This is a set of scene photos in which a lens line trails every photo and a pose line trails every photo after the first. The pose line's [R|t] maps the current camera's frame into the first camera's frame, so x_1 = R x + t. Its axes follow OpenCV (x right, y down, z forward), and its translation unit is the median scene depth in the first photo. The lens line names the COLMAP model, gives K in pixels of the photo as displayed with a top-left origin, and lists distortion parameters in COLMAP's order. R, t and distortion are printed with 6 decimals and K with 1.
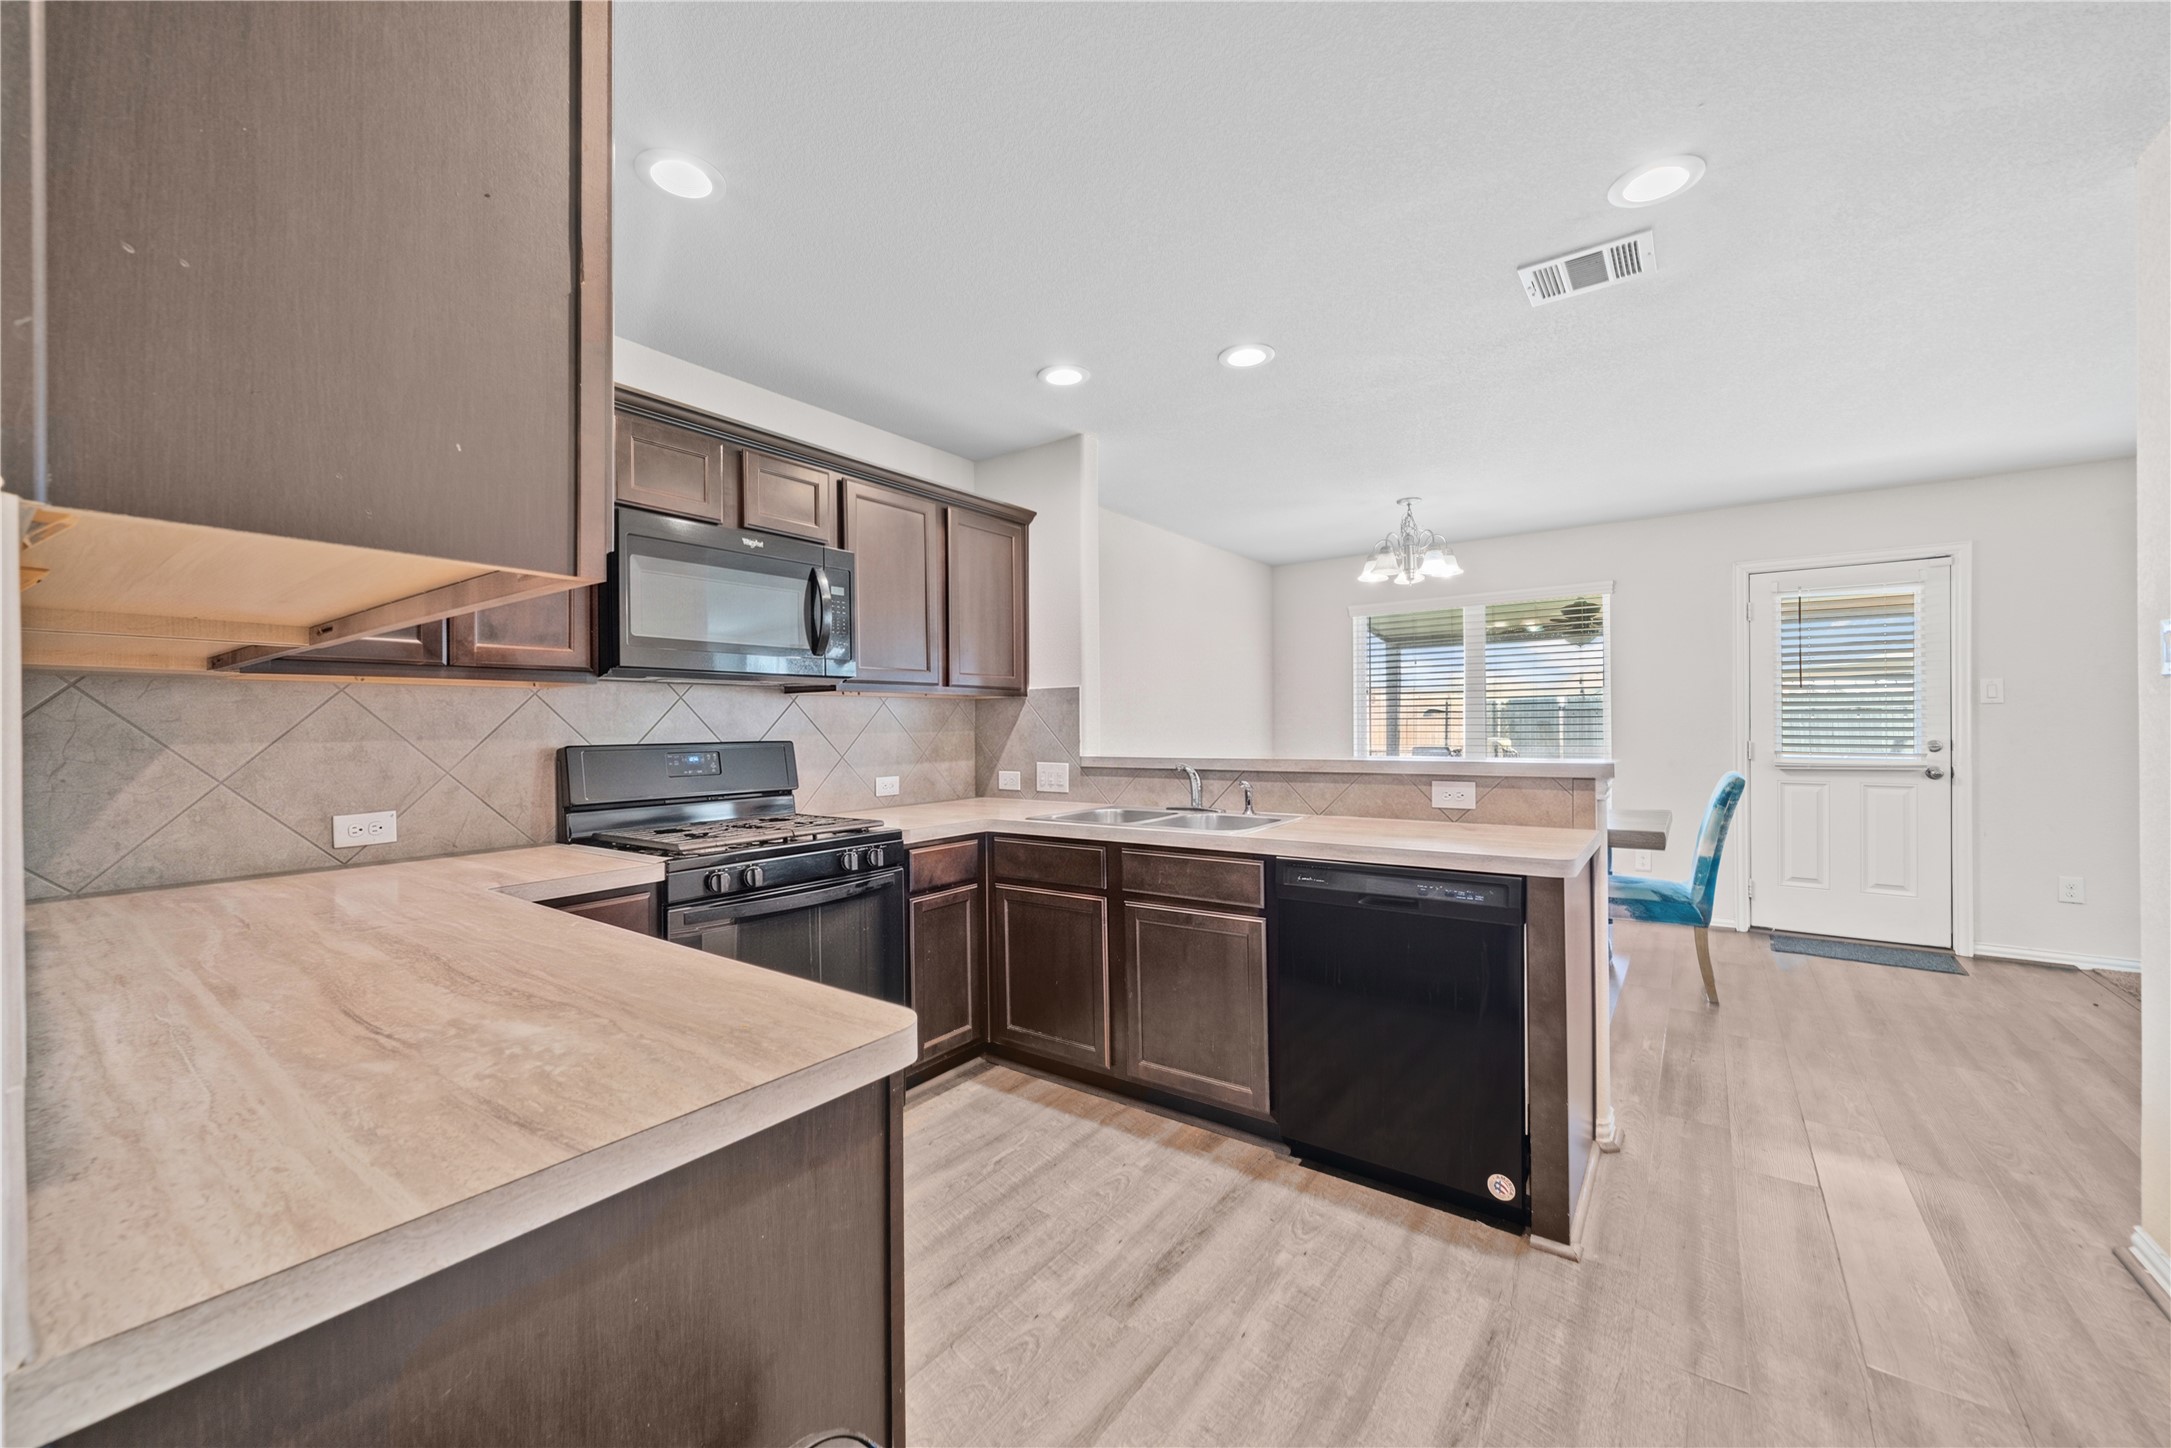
lens RADIAL K [[852.2, 0, 1077.7], [0, 852.2, 727.3], [0, 0, 1]] dist [-0.001406, 0.000190]
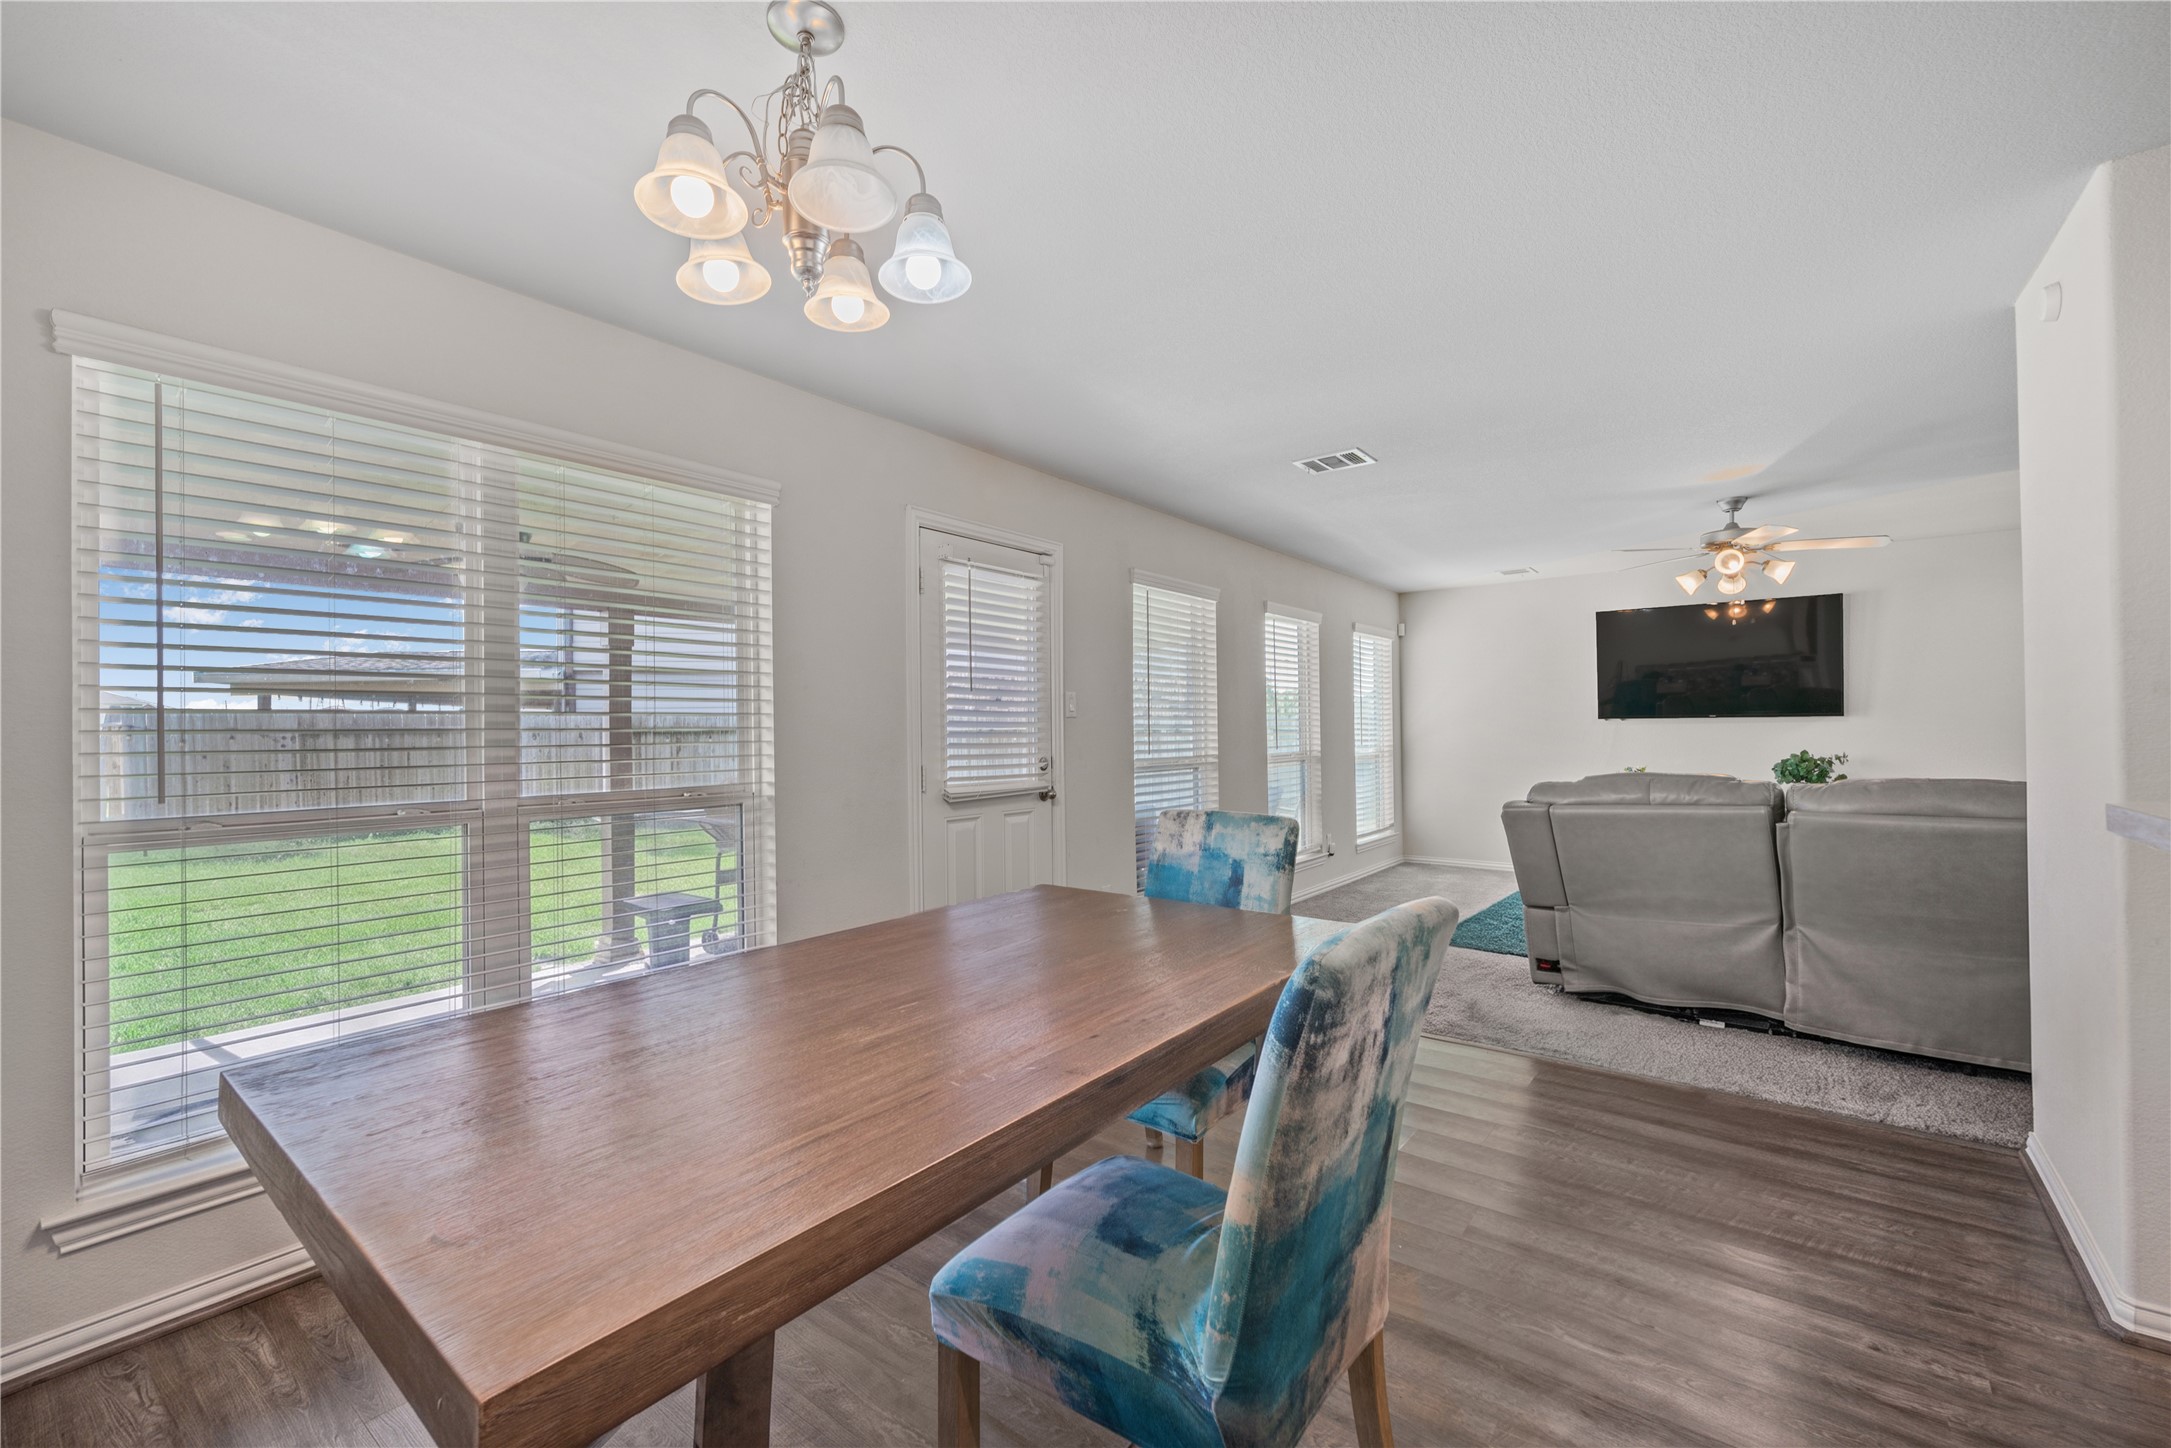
lens RADIAL K [[852.2, 0, 1077.7], [0, 852.2, 727.3], [0, 0, 1]] dist [-0.001406, 0.000190]
pose [[0.031728, 0.019518, 0.999306, 0.101908], [0.014535, 0.999695, -0.019987, 0.001458], [-0.999391, 0.015159, 0.031435, 0.939725]]
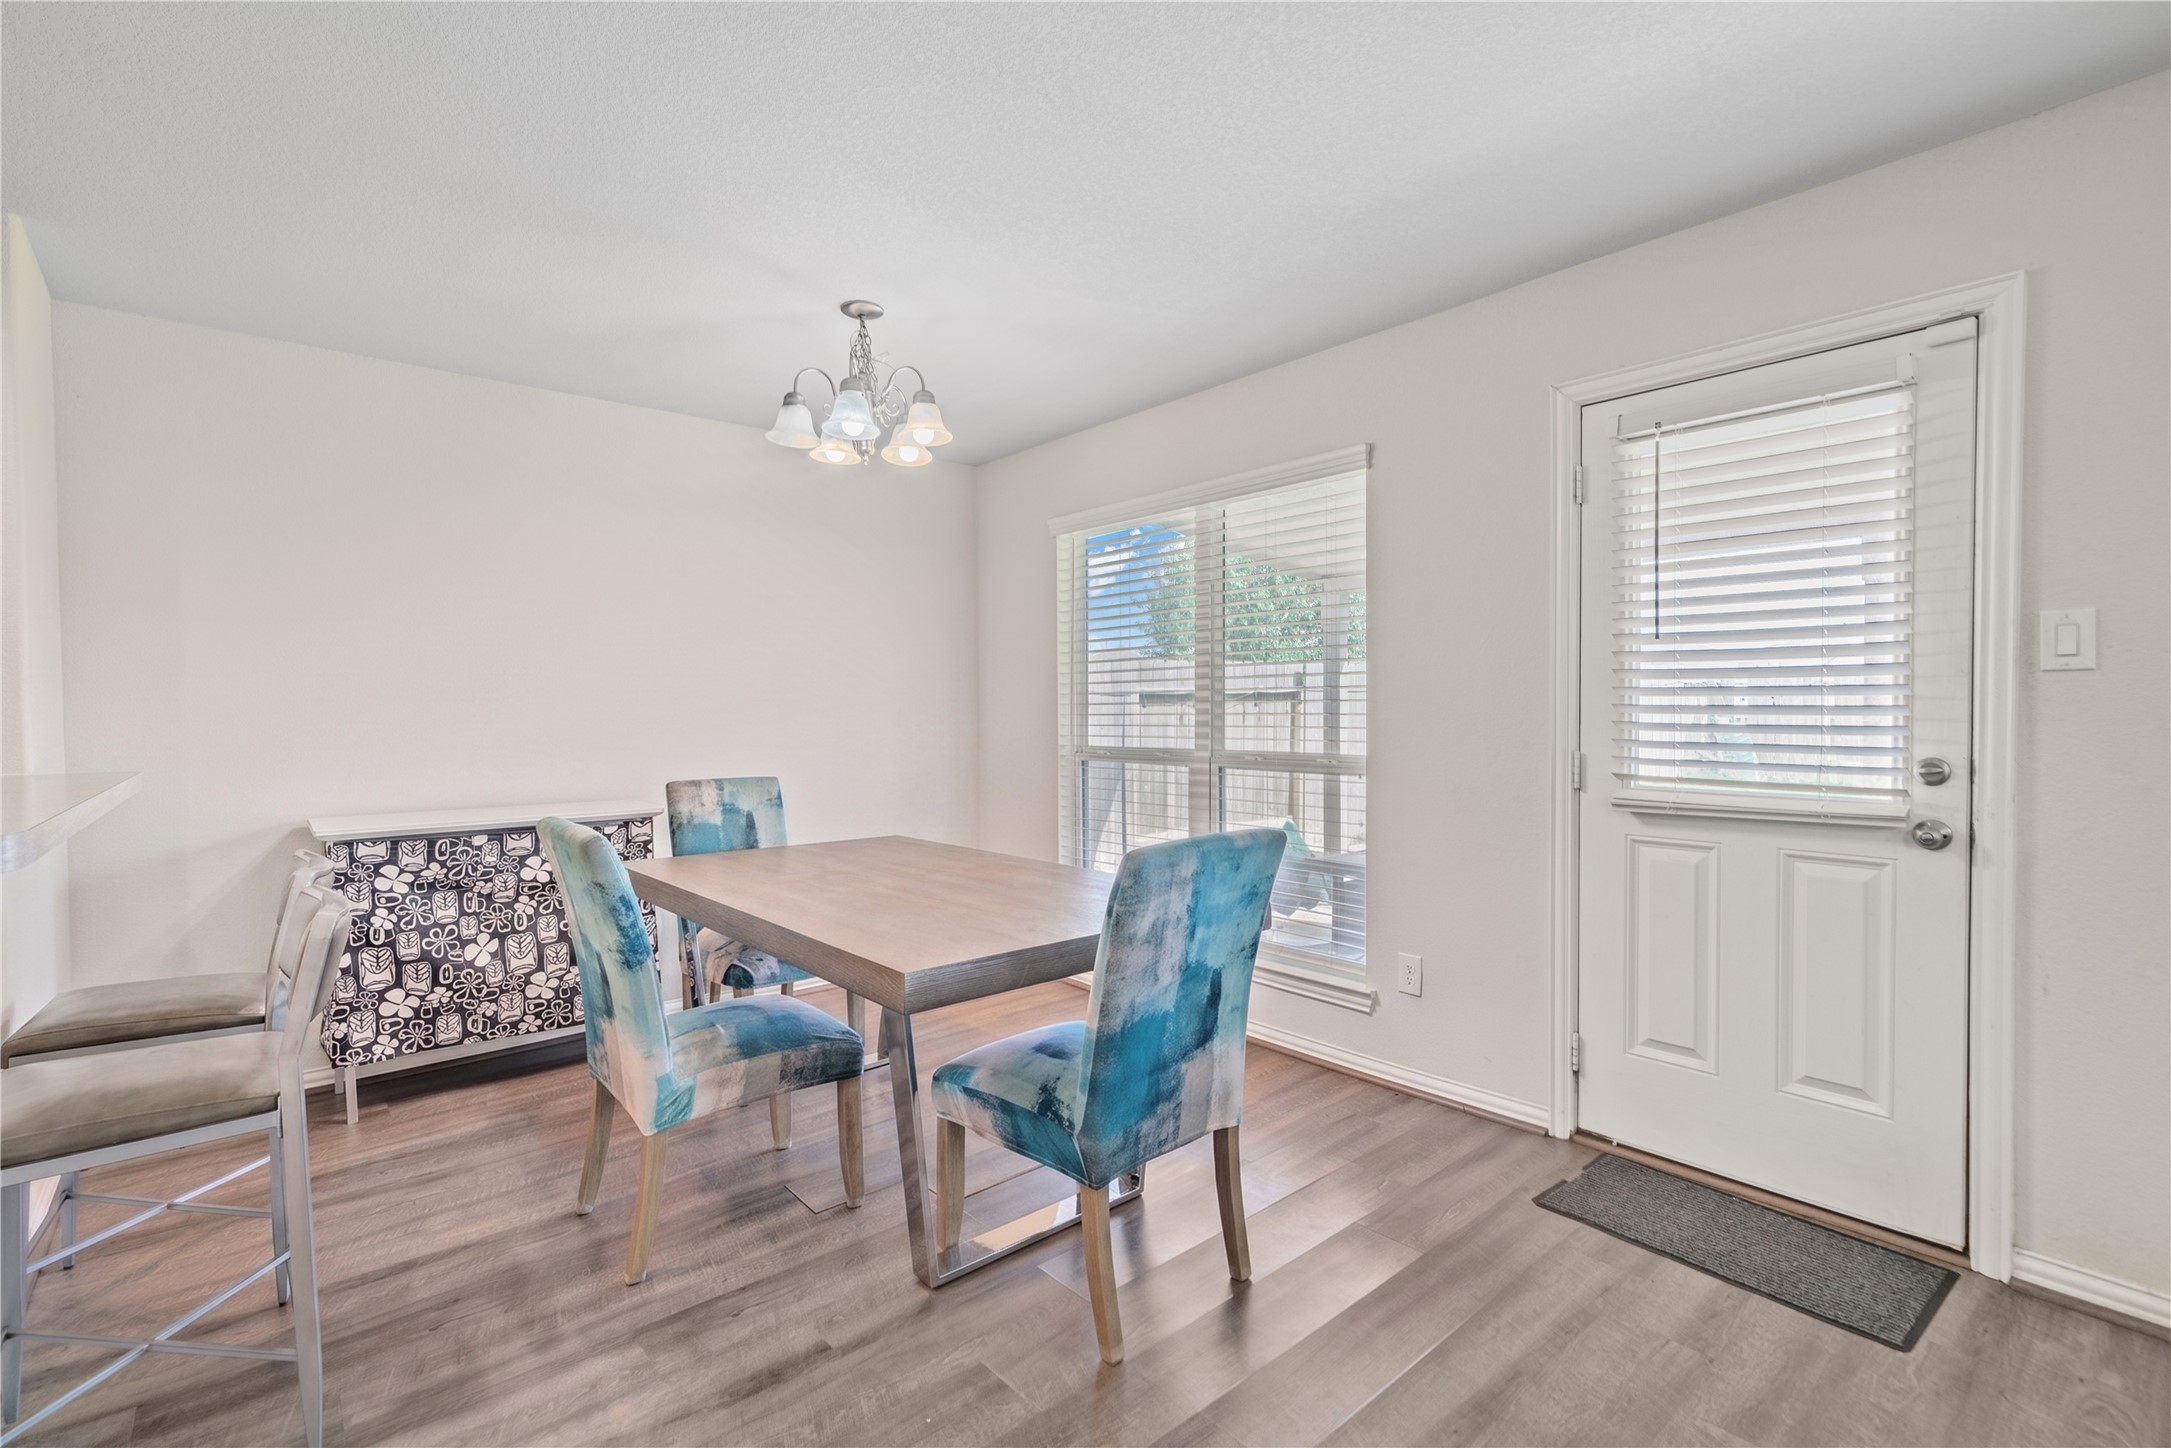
lens RADIAL K [[992.1, 0, 1085.5], [0, 992.1, 724.0], [0, 0, 1]] dist [-0.000506, 0.000118]
pose [[0.975071, 0.014162, -0.221441, 0.706106], [-0.011357, 0.999838, 0.013936, -0.003614], [0.221602, -0.011074, 0.975074, 0.426358]]
